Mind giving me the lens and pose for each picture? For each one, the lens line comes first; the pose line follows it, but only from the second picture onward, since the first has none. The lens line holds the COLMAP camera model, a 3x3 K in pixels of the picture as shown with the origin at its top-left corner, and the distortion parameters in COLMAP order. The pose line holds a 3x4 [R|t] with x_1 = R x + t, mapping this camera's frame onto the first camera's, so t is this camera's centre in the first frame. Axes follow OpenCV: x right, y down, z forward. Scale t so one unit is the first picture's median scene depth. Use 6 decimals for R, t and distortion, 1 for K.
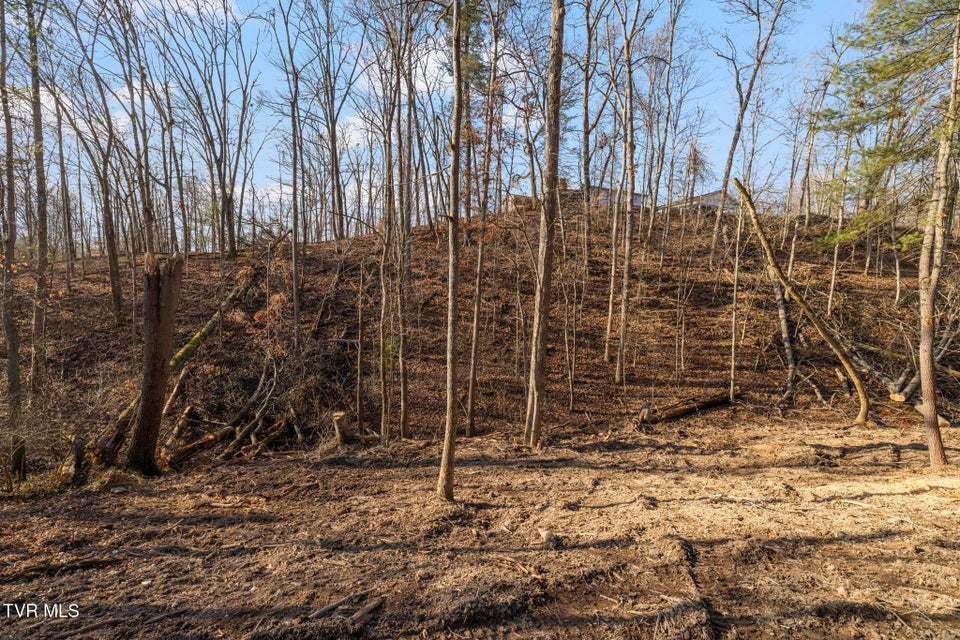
lens RADIAL K [[394.0, 0, 487.5], [0, 394.0, 321.3], [0, 0, 1]] dist [0.001567, 0.000403]
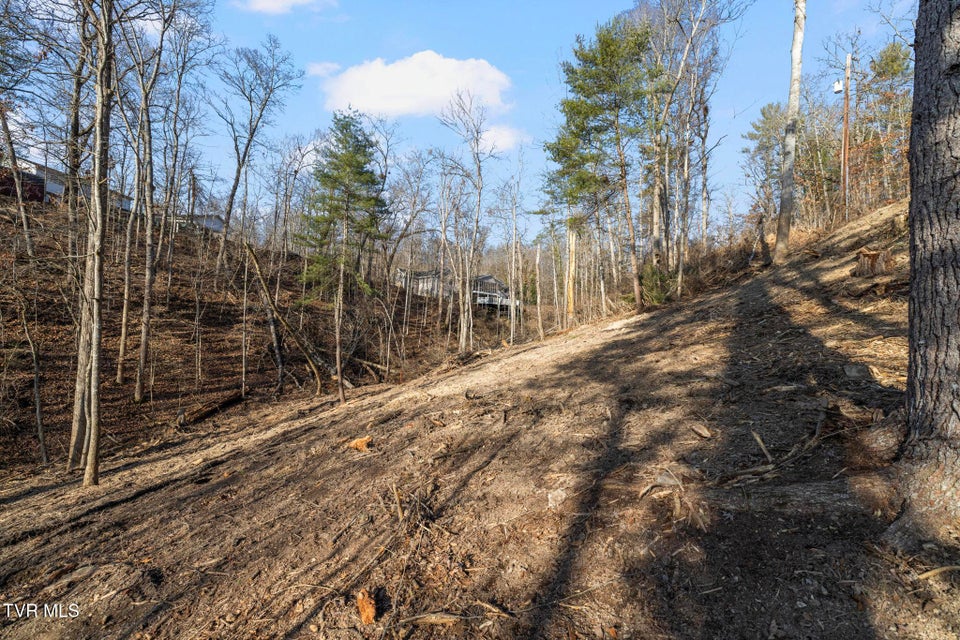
lens RADIAL K [[394.0, 0, 487.5], [0, 394.0, 321.3], [0, 0, 1]] dist [0.001567, 0.000403]
pose [[0.400935, -0.012572, 0.916020, -0.276714], [0.019921, 0.999789, 0.005002, -0.049043], [-0.915890, 0.016243, 0.401101, -0.311674]]
